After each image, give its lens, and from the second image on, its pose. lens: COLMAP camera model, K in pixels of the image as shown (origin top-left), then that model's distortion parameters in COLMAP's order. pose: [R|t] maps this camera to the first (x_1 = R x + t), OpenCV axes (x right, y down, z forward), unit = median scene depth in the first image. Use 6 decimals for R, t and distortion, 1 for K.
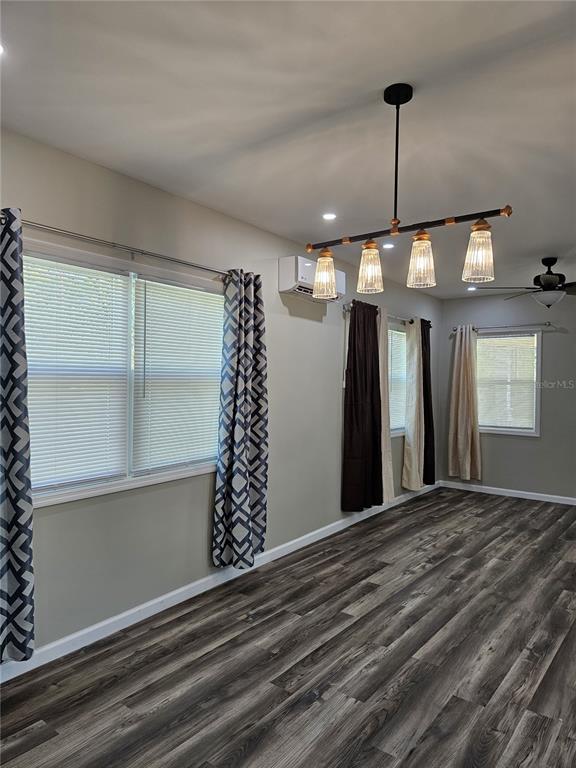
lens RADIAL K [[512.7, 0, 288.6], [0, 512.7, 387.4], [0, 0, 1]] dist [0.060079, -0.046271]
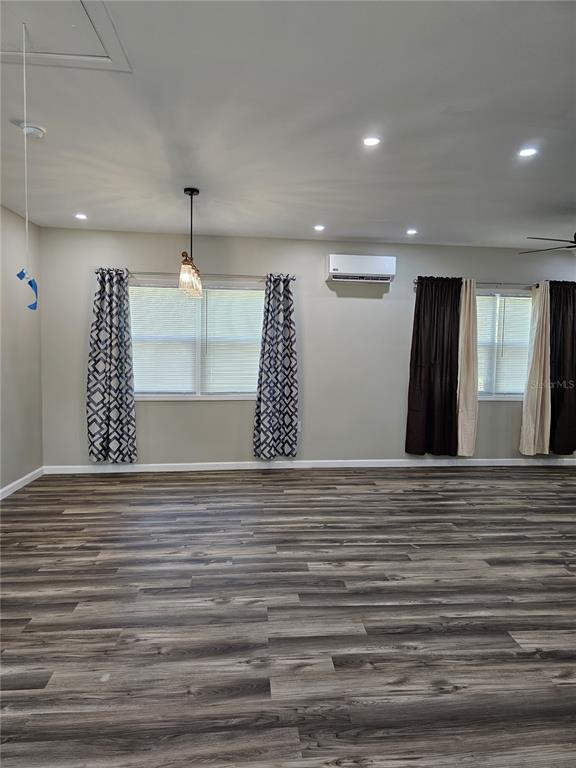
lens RADIAL K [[510.9, 0, 296.0], [0, 510.9, 380.0], [0, 0, 1]] dist [0.067347, -0.057083]
pose [[0.688854, 0.044708, -0.723520, 1.073797], [-0.015112, 0.998765, 0.047329, 0.020404], [0.724742, -0.021669, 0.688679, -0.033563]]
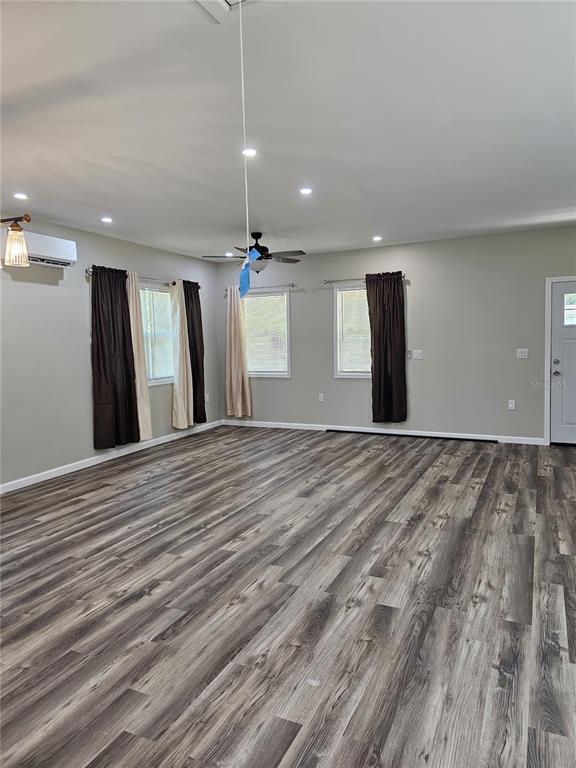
lens RADIAL K [[512.7, 0, 296.7], [0, 512.7, 376.1], [0, 0, 1]] dist [0.060079, -0.046271]
pose [[0.974464, -0.049676, 0.218978, 0.404627], [0.035597, 0.997065, 0.067779, 0.016861], [-0.221703, -0.058253, 0.973373, -0.312551]]
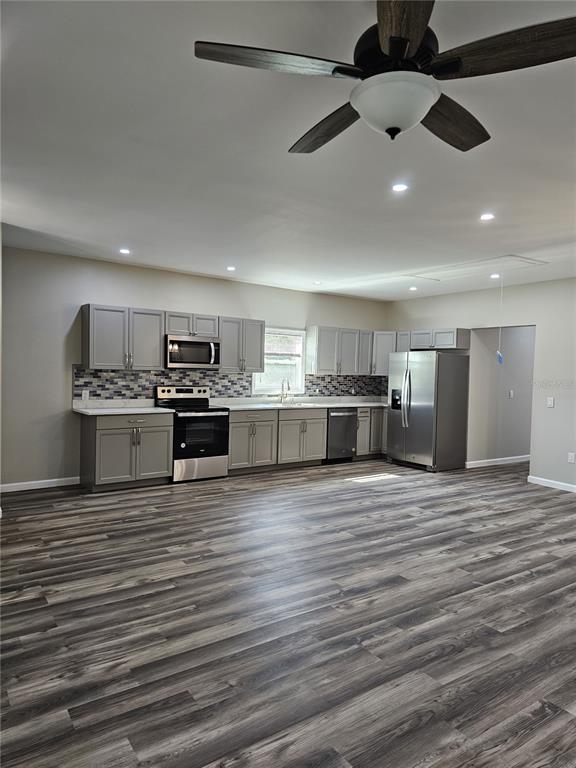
lens RADIAL K [[512.7, 0, 299.1], [0, 512.7, 394.7], [0, 0, 1]] dist [0.060079, -0.046271]
pose [[-0.957702, -0.051051, 0.283197, 0.597366], [-0.036657, 0.997763, 0.055899, 0.001370], [-0.285417, 0.043154, -0.957431, 1.763111]]
